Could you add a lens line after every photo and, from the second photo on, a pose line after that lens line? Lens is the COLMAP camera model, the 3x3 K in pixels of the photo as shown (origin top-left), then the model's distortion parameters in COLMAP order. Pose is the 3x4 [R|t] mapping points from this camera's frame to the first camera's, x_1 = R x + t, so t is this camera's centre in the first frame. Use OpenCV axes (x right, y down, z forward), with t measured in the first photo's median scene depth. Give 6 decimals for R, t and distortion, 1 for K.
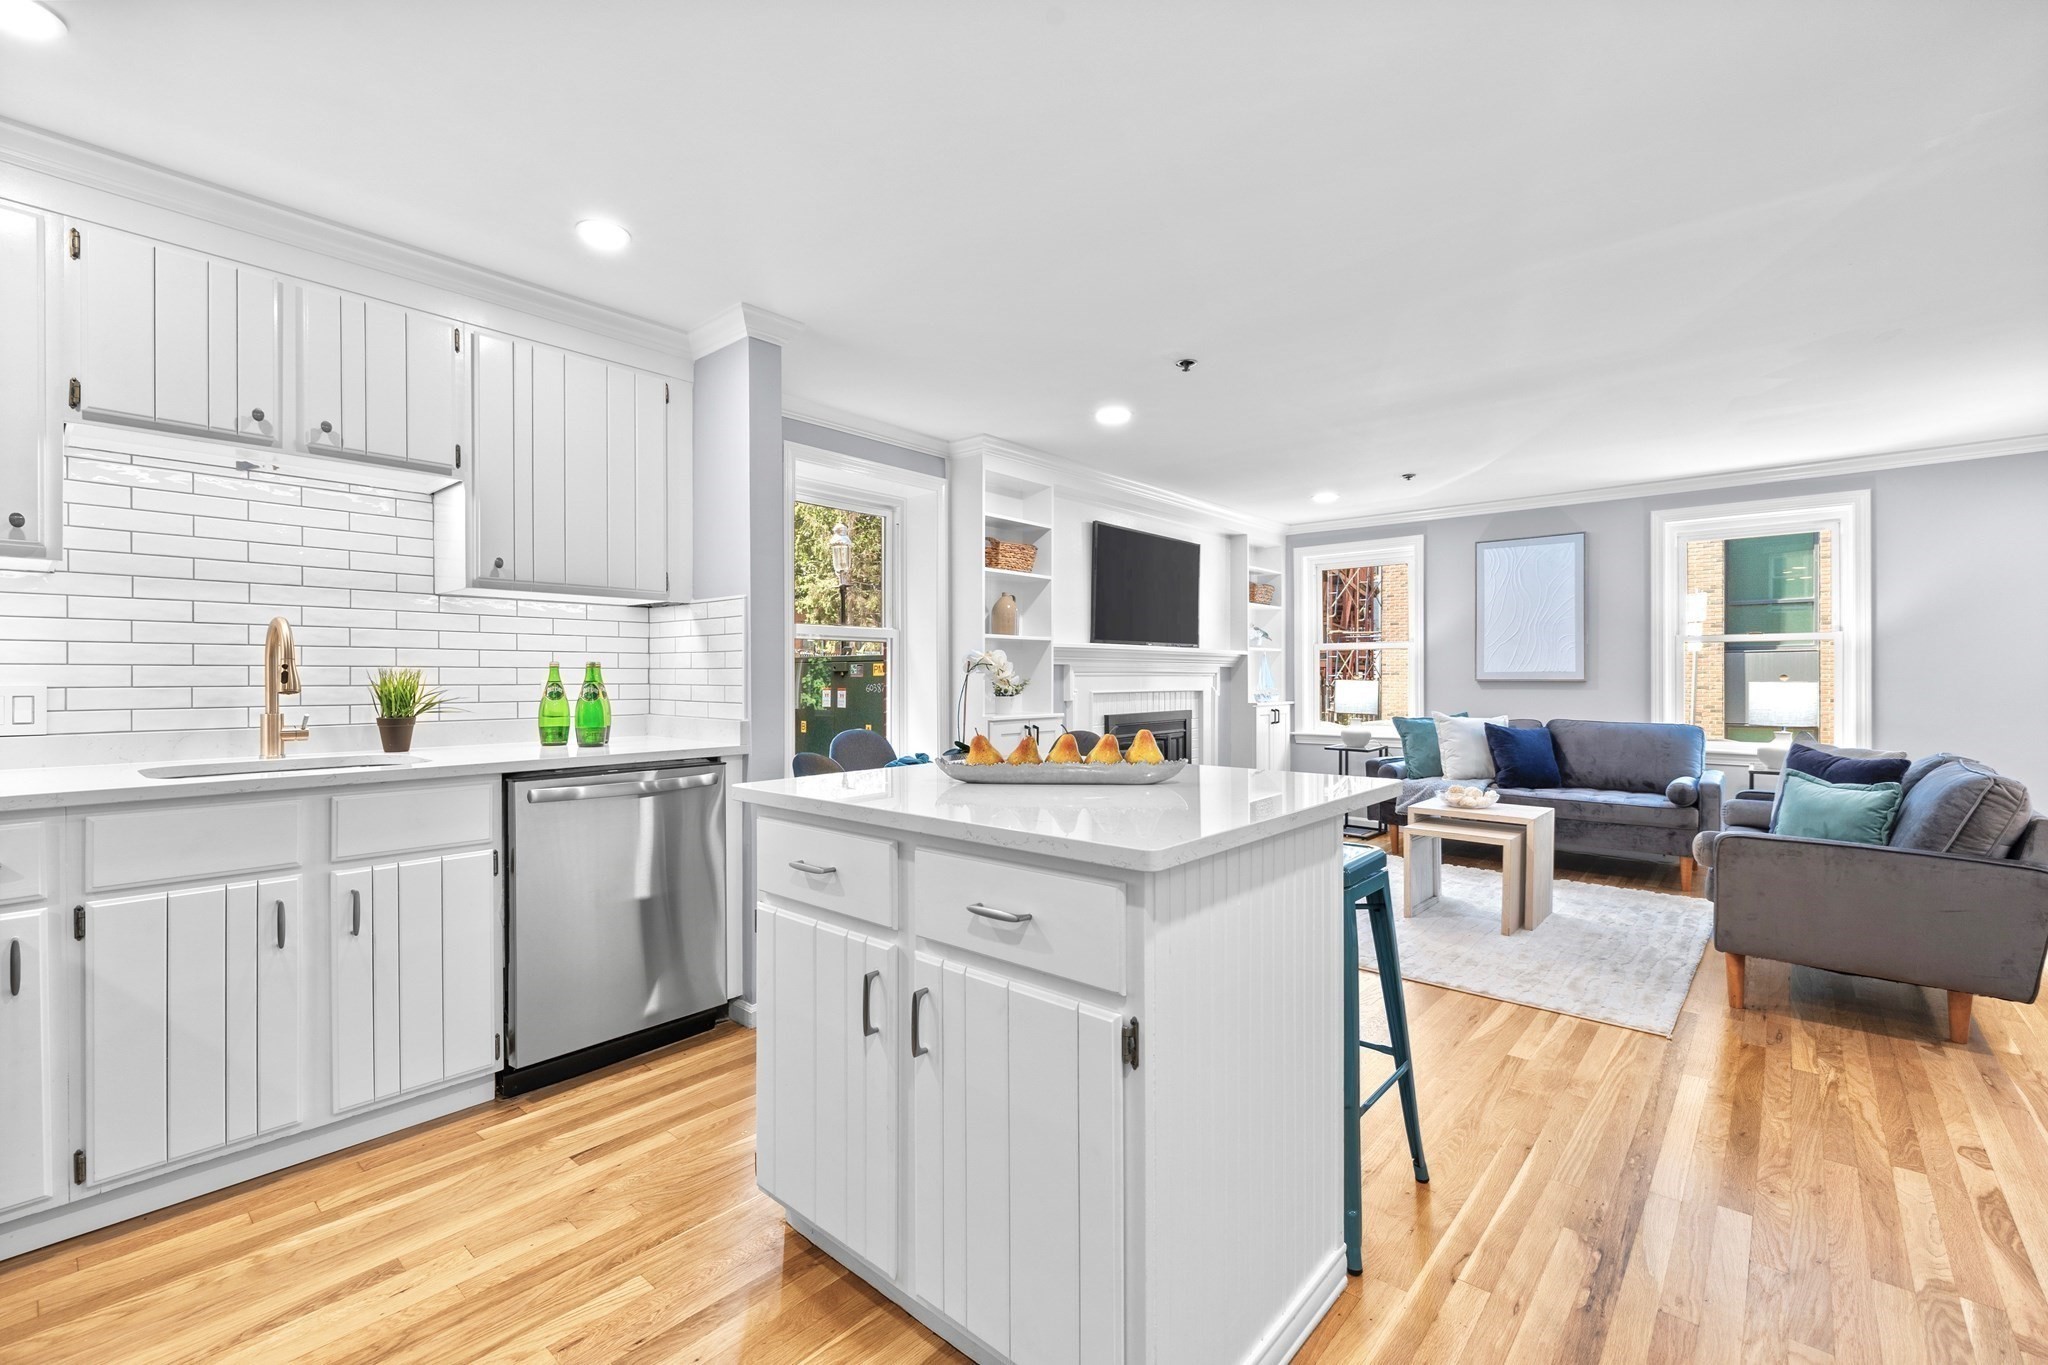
lens RADIAL K [[878.6, 0, 1025.4], [0, 878.6, 681.2], [0, 0, 1]] dist [-0.000312, 0.000171]
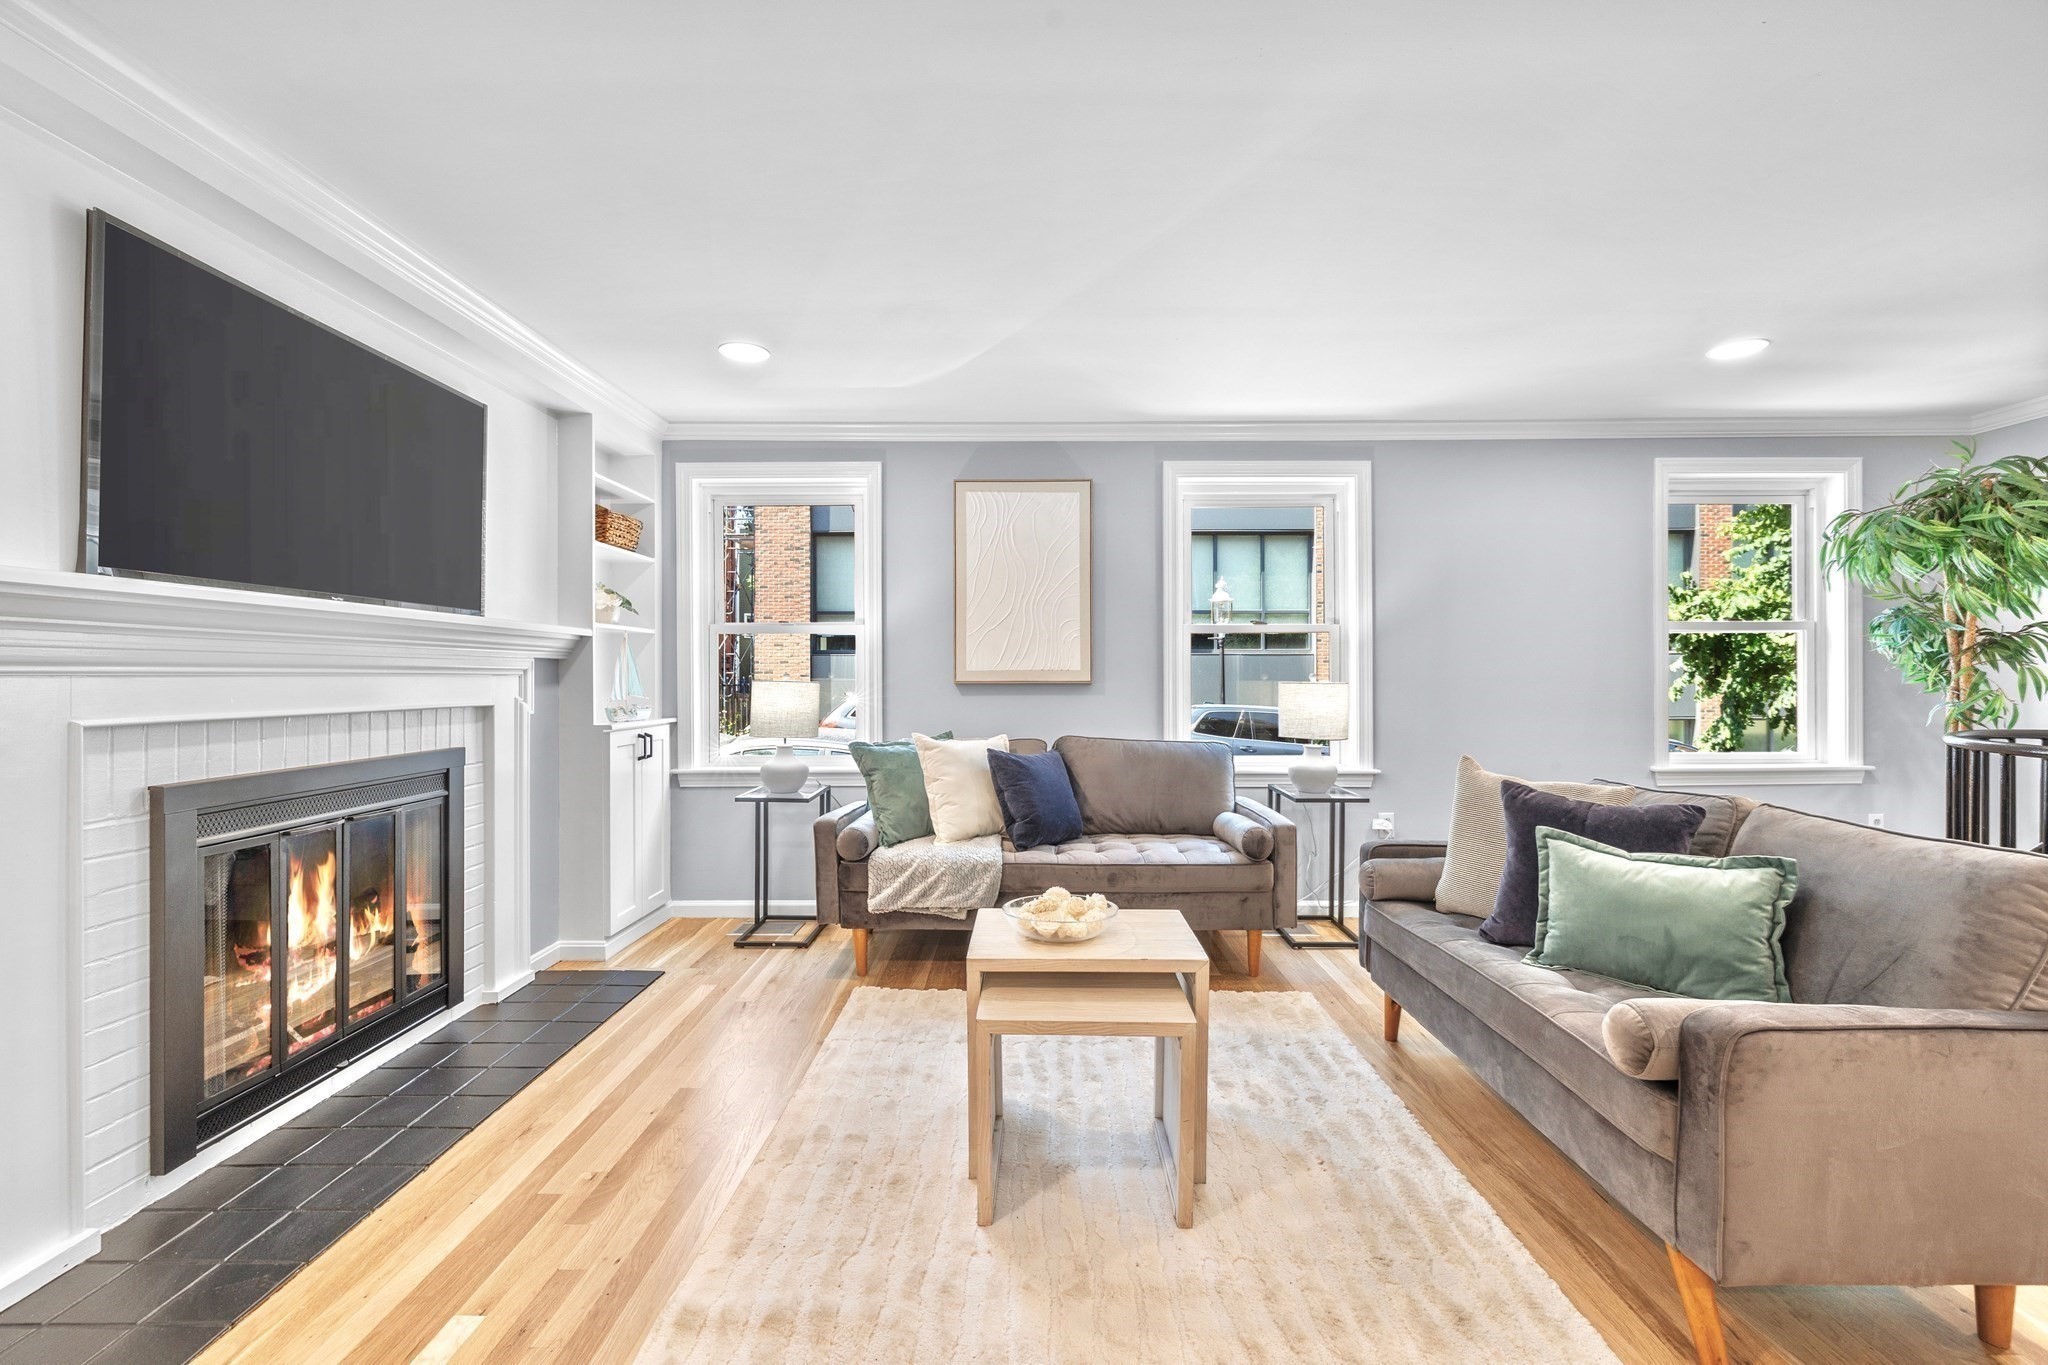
lens RADIAL K [[871.3, 0, 1024.1], [0, 871.3, 676.2], [0, 0, 1]] dist [-0.001052, -0.000181]
pose [[0.760410, 0.001140, 0.649443, 0.126573], [0.002748, 0.999984, -0.004973, -0.002695], [-0.649438, 0.005566, 0.760394, 0.497432]]
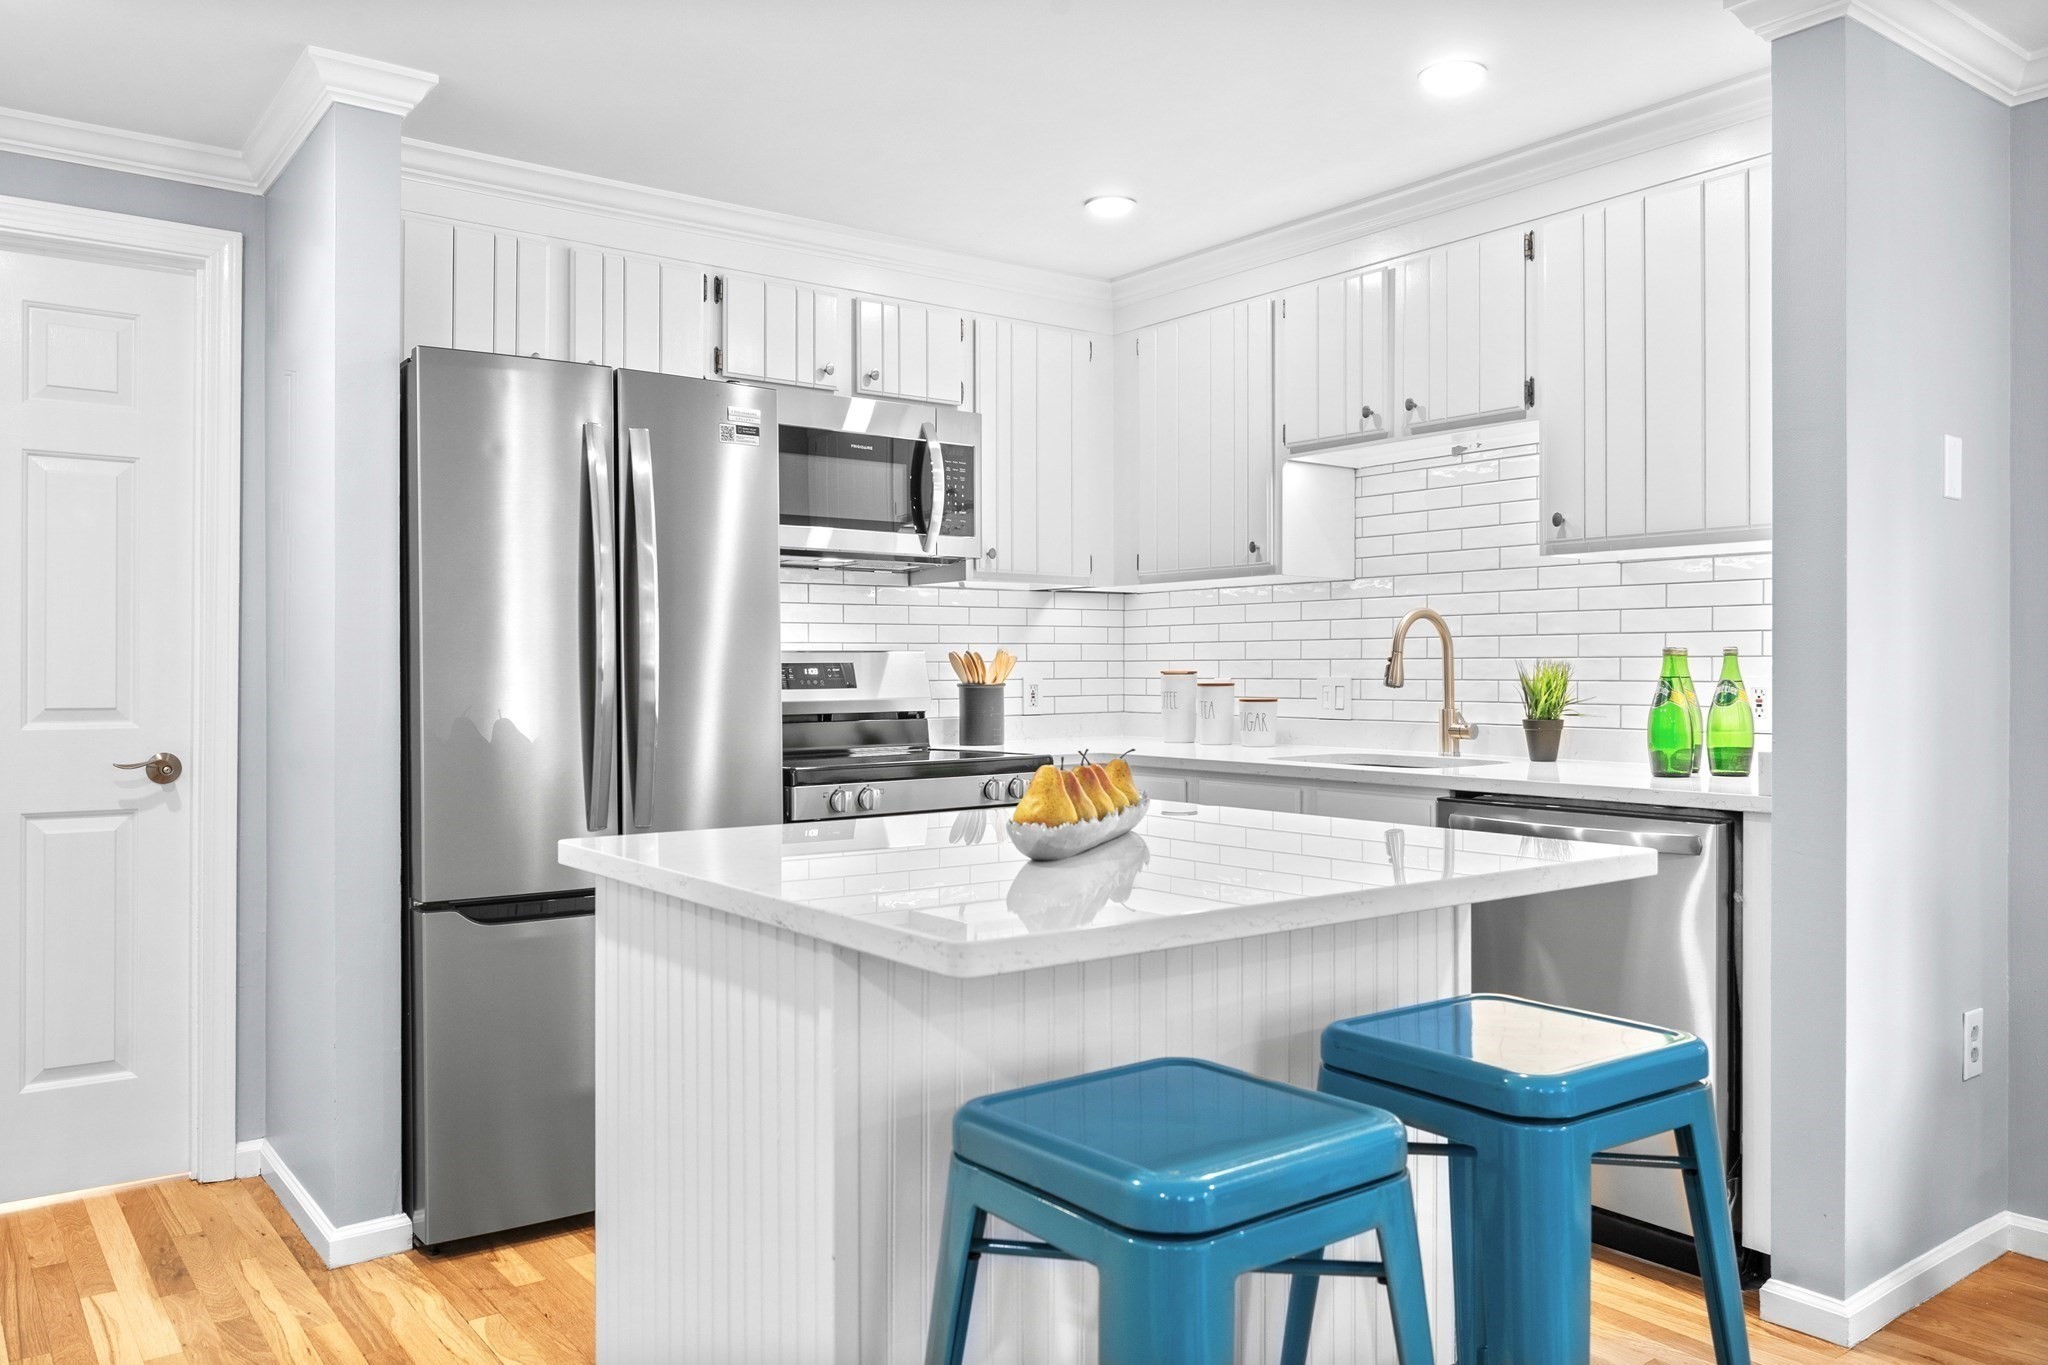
lens RADIAL K [[1487.1, 0, 1024.9], [0, 1487.1, 673.8], [0, 0, 1]] dist [-0.000745, -0.005019]
pose [[-0.210704, 0.002423, -0.977547, 0.354323], [-0.005284, 0.999979, 0.003618, -0.001817], [0.977536, 0.005928, -0.210687, 0.388650]]
